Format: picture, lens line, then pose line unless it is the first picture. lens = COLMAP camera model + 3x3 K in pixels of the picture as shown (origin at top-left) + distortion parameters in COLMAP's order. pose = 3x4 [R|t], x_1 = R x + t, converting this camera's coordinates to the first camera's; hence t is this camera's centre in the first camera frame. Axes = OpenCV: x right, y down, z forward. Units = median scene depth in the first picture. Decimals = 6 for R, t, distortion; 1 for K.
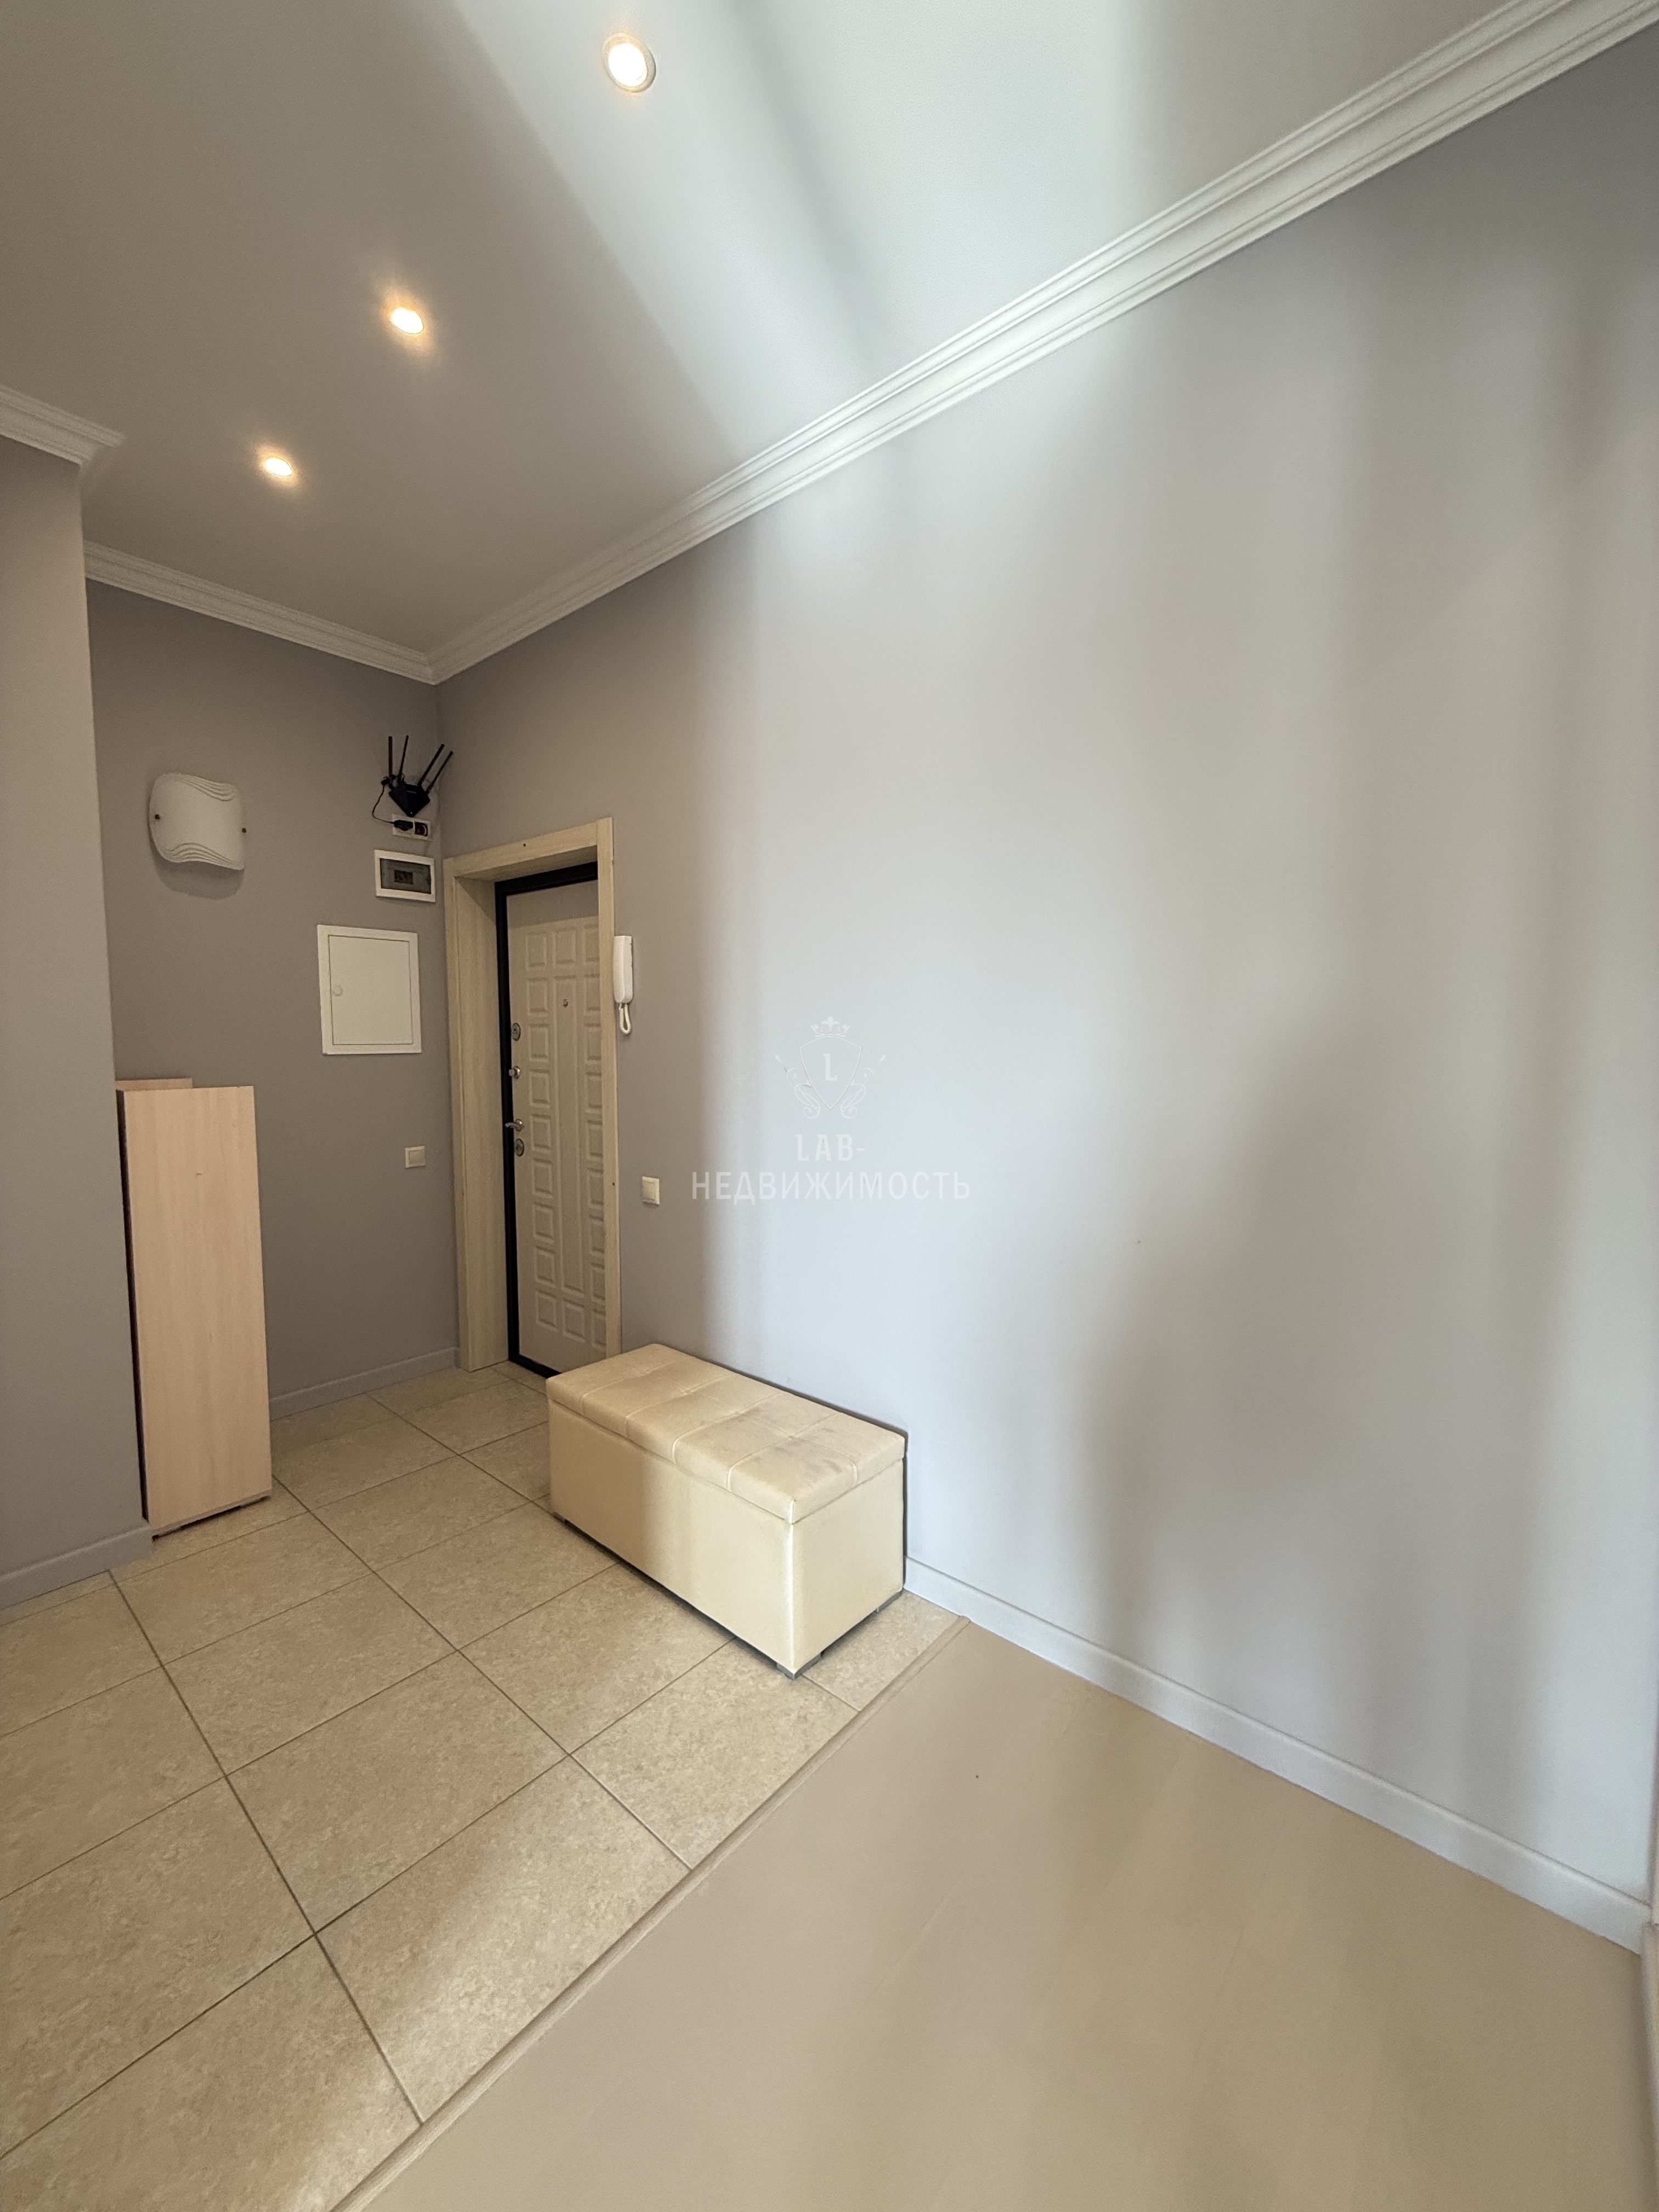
lens RADIAL K [[880.0, 0, 826.5], [0, 880.0, 1100.0], [0, 0, 1]] dist [0.001454, -0.000813]
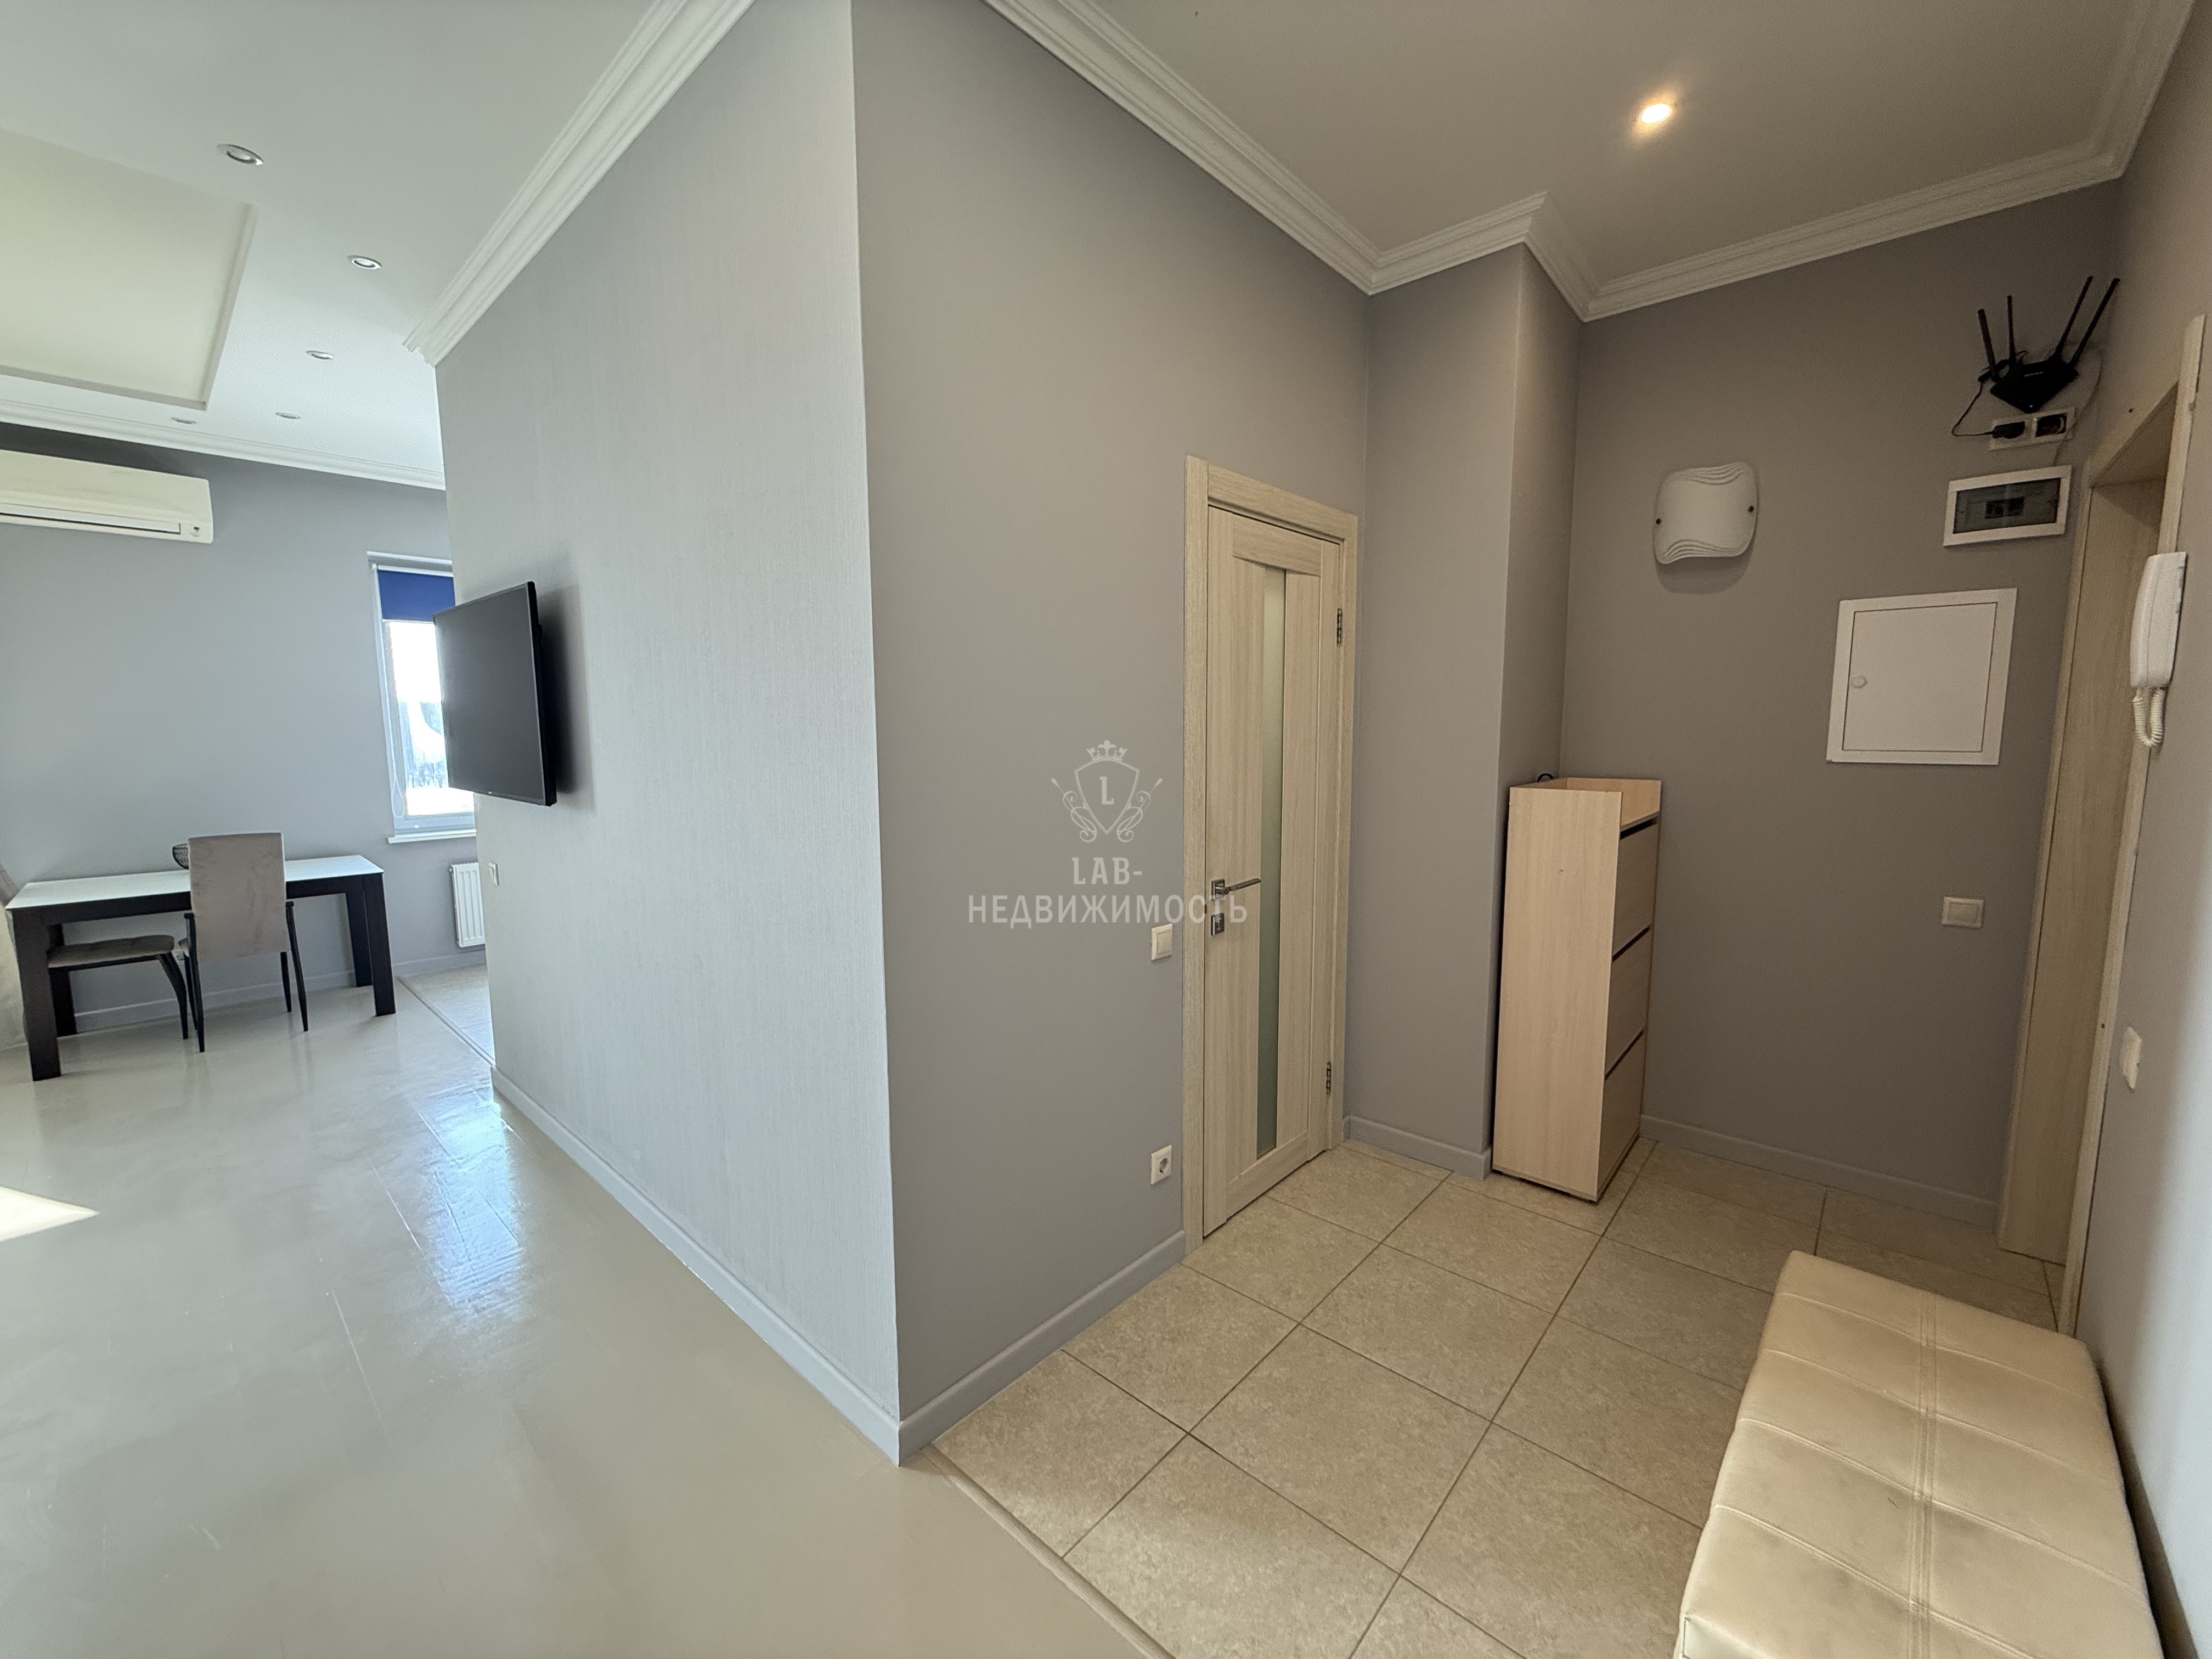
lens RADIAL K [[880.0, 0, 1103.8], [0, 880.0, 827.7], [0, 0, 1]] dist [0.001454, -0.000813]
pose [[-0.025852, 0.117024, -0.992793, 0.416294], [-0.070438, 0.990443, 0.118582, -0.064382], [0.997181, 0.072996, -0.017362, 0.555810]]
